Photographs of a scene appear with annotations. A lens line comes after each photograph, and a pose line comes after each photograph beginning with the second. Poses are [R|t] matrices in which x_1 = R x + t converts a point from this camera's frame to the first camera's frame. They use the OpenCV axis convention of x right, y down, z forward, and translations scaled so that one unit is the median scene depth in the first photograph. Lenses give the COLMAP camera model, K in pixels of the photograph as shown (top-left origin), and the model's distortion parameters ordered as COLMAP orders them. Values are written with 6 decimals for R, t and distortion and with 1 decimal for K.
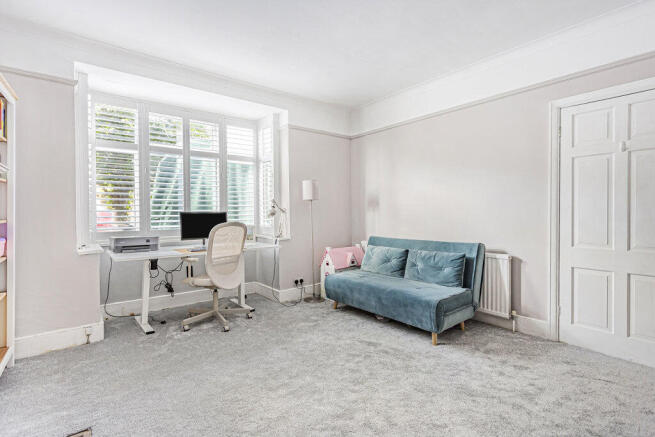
lens RADIAL K [[314.2, 0, 328.4], [0, 314.2, 207.3], [0, 0, 1]] dist [0.000620, 0.000044]
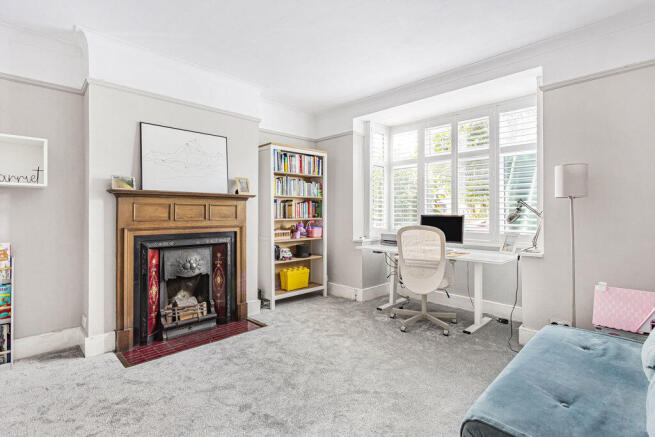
lens RADIAL K [[314.2, 0, 328.4], [0, 314.2, 207.3], [0, 0, 1]] dist [0.000620, 0.000044]
pose [[0.109409, -0.016512, -0.993860, 0.564830], [0.007468, 0.999847, -0.015790, 0.003940], [0.993969, -0.005695, 0.109516, 0.540495]]
